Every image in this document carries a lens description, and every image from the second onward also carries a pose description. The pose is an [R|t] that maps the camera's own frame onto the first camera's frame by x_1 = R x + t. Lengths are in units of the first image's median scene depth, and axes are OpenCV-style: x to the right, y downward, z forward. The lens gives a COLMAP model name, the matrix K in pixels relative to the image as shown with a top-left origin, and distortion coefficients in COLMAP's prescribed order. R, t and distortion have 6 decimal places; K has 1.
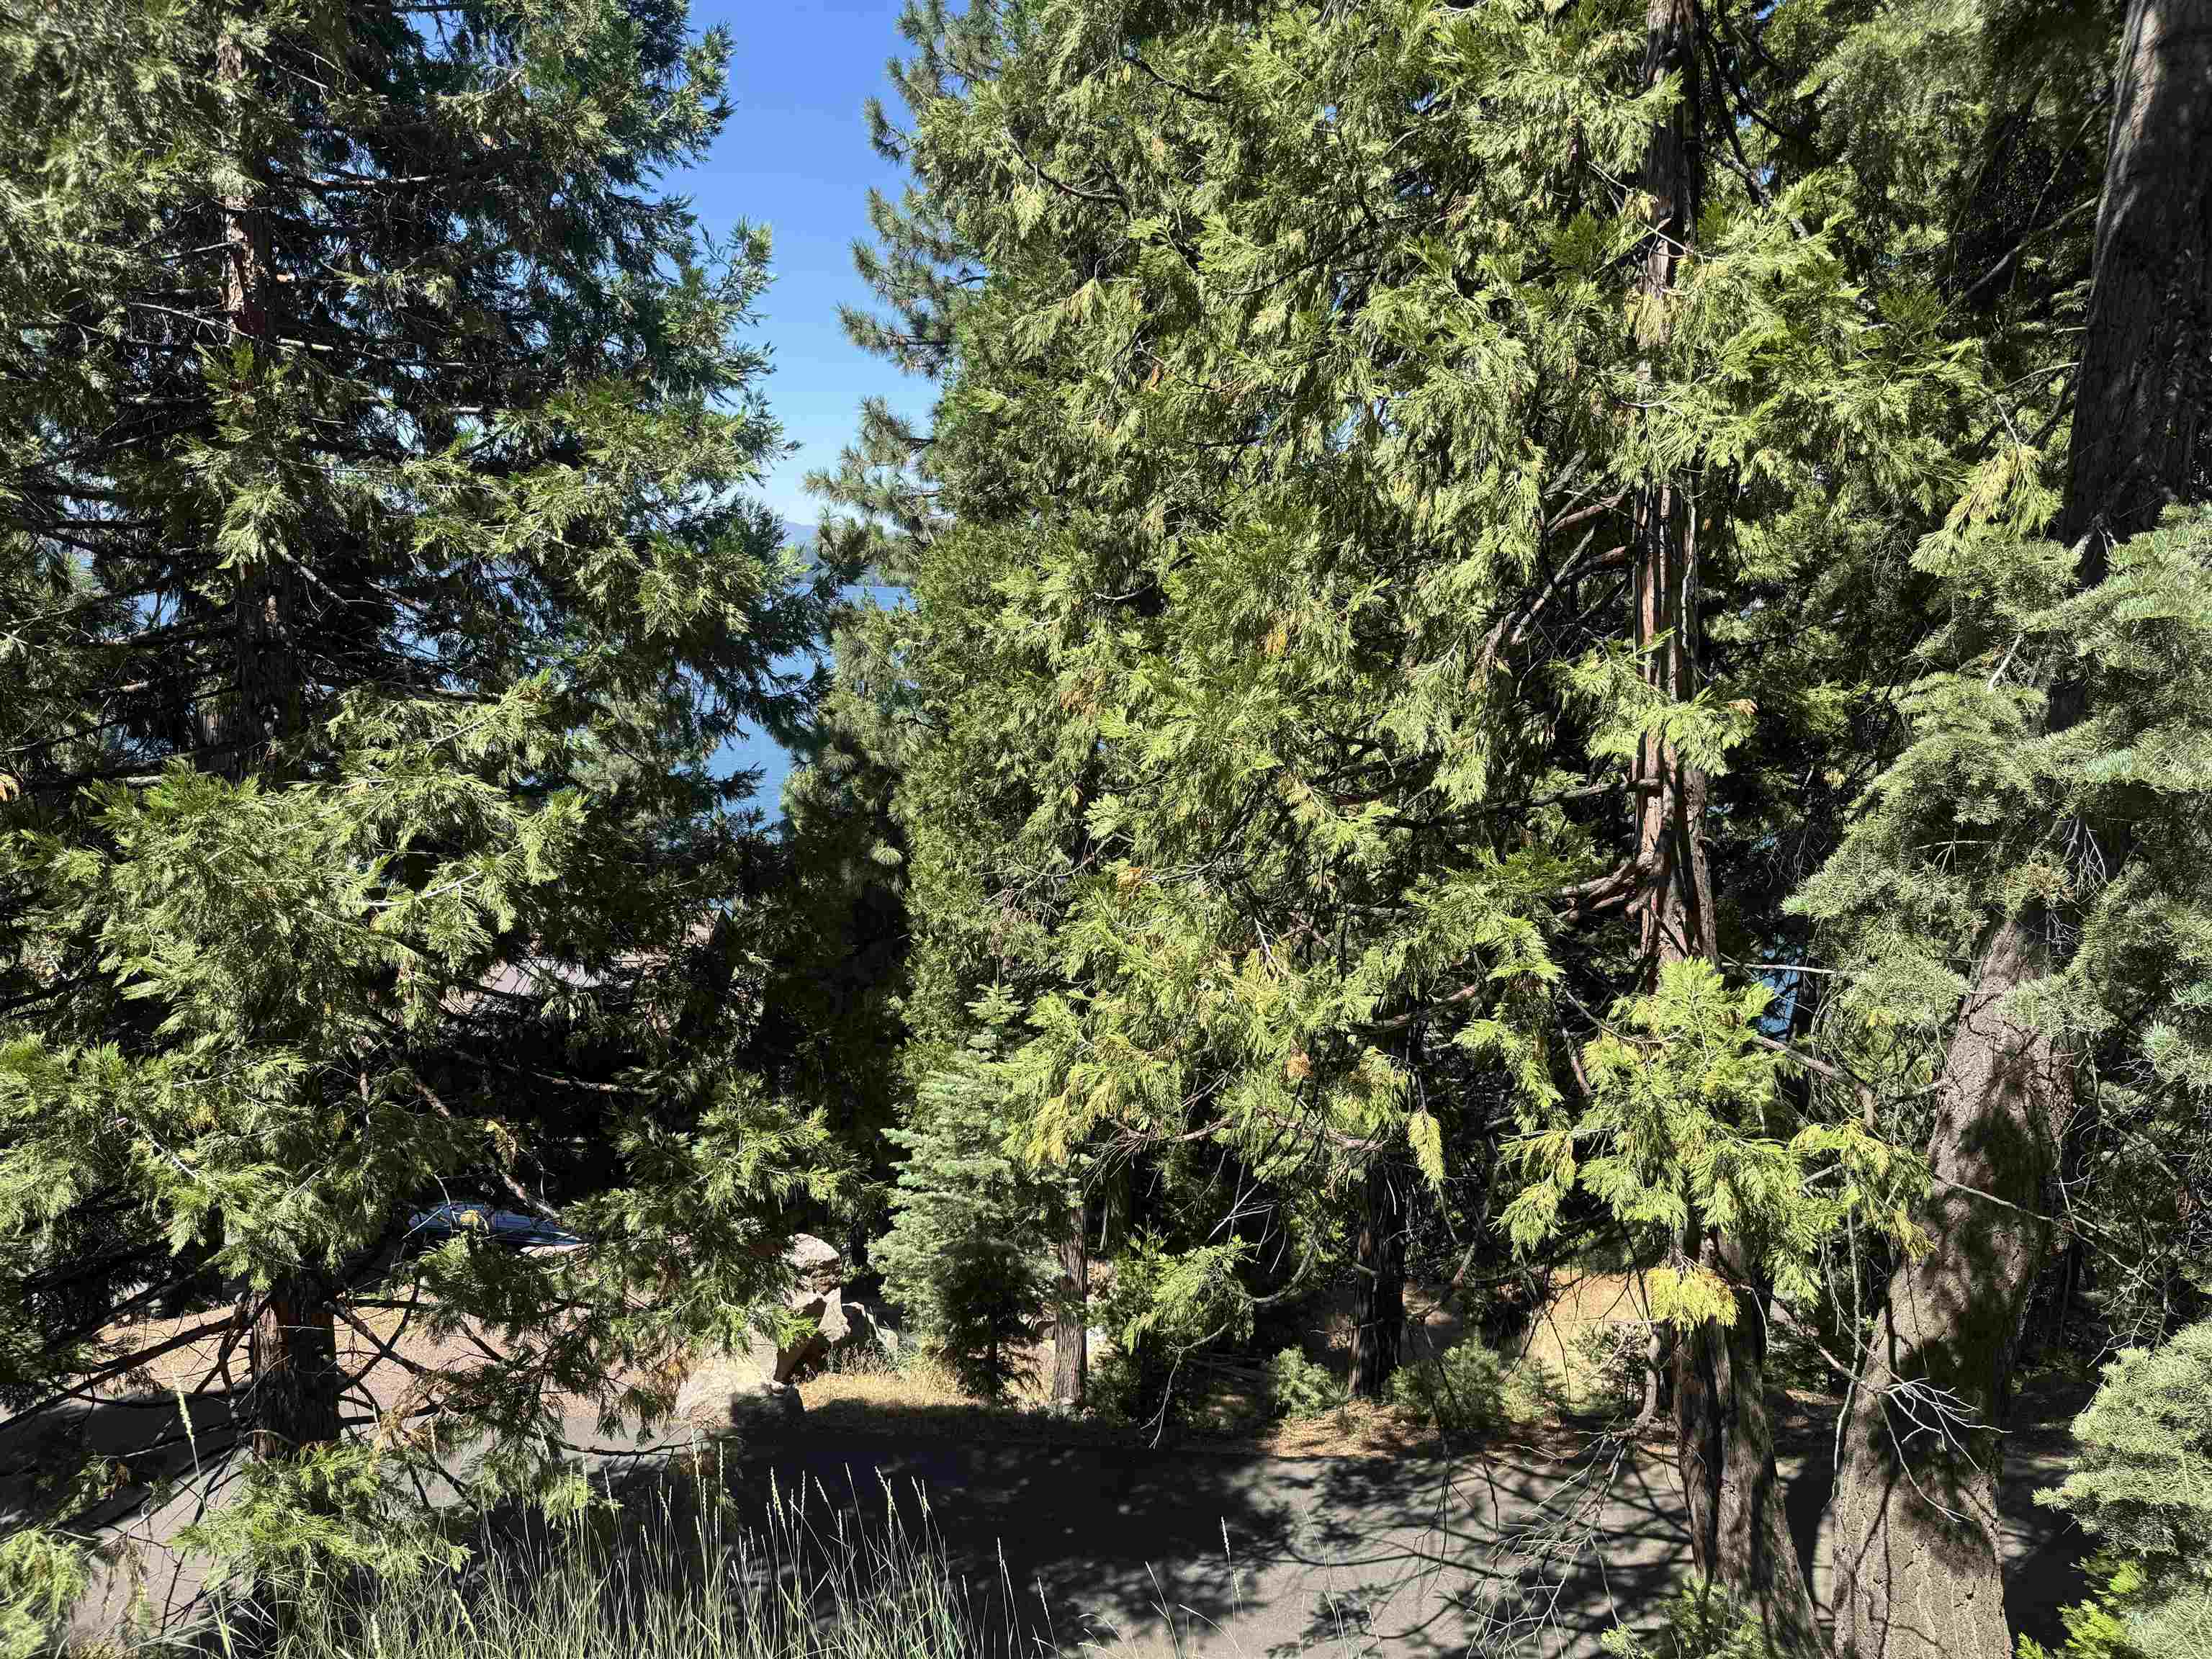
lens RADIAL K [[1543.4, 0, 1106.0], [0, 1543.4, 829.5], [0, 0, 1]] dist [0.054475, -0.064546]
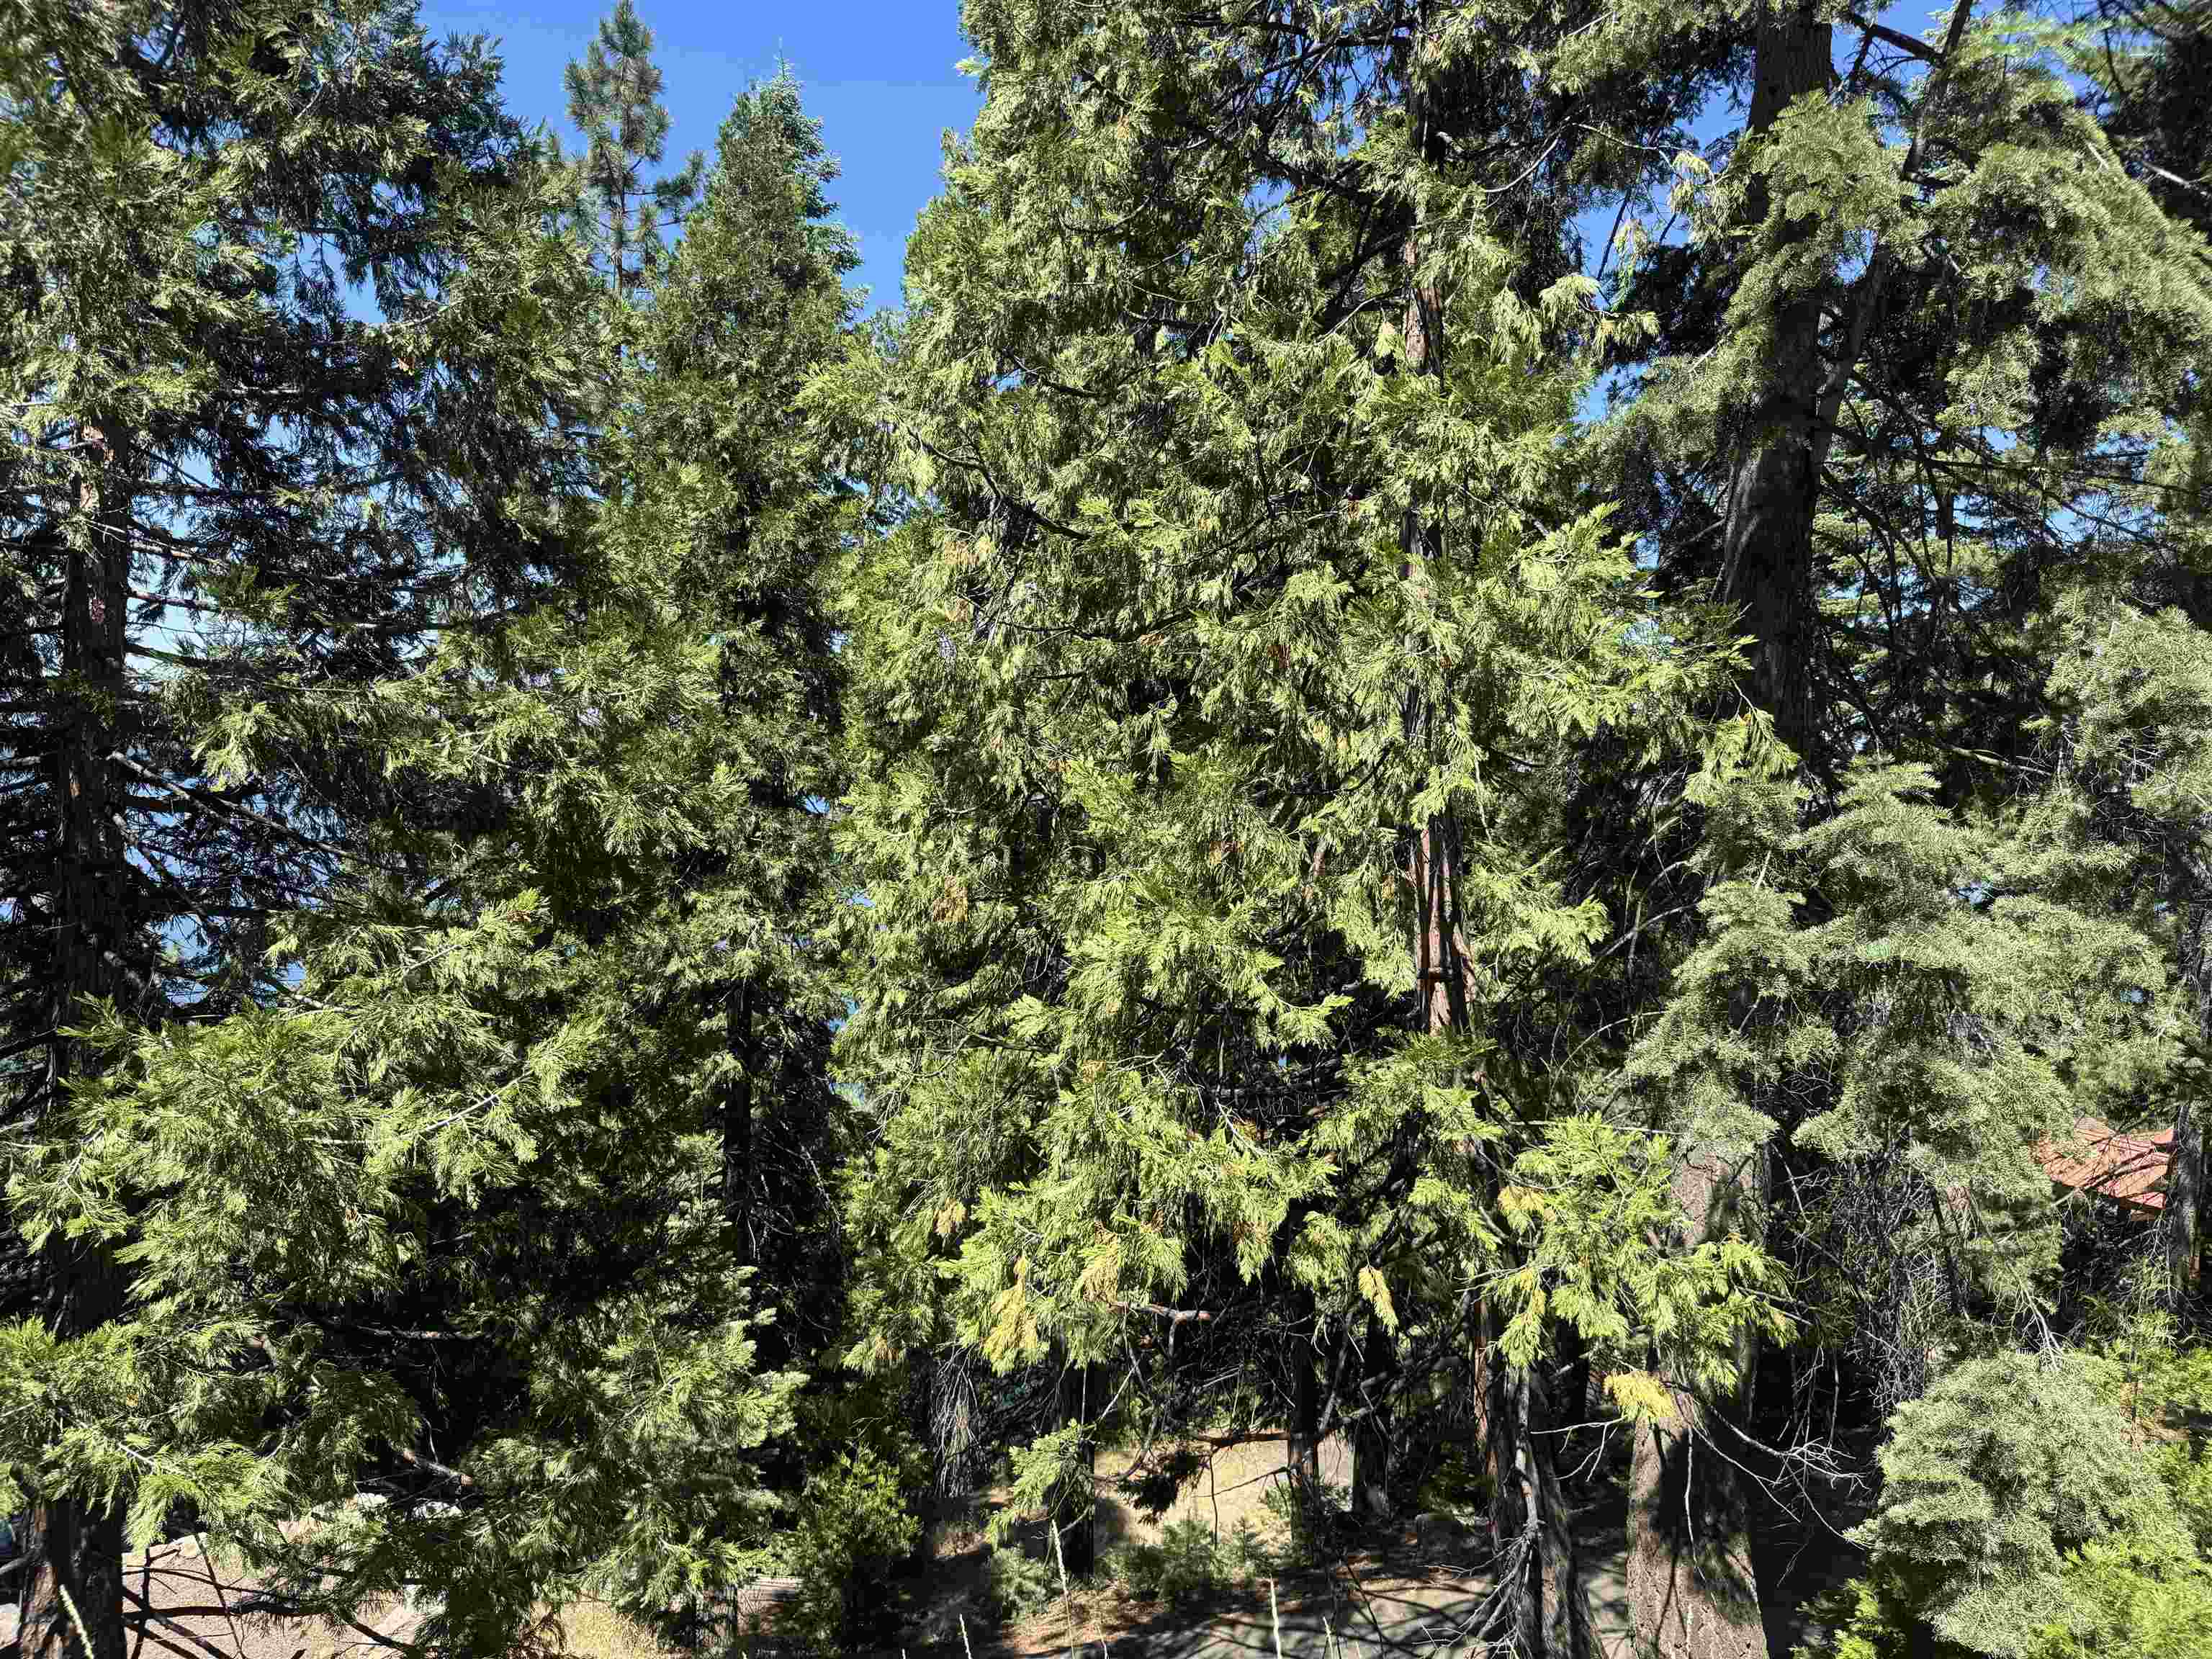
lens RADIAL K [[1529.4, 0, 1106.0], [0, 1529.4, 829.5], [0, 0, 1]] dist [0.079655, -0.121026]
pose [[0.948557, -0.001236, 0.316605, -0.334627], [0.040767, 0.992145, -0.118265, -0.011154], [-0.313972, 0.125089, 0.941156, -0.050196]]
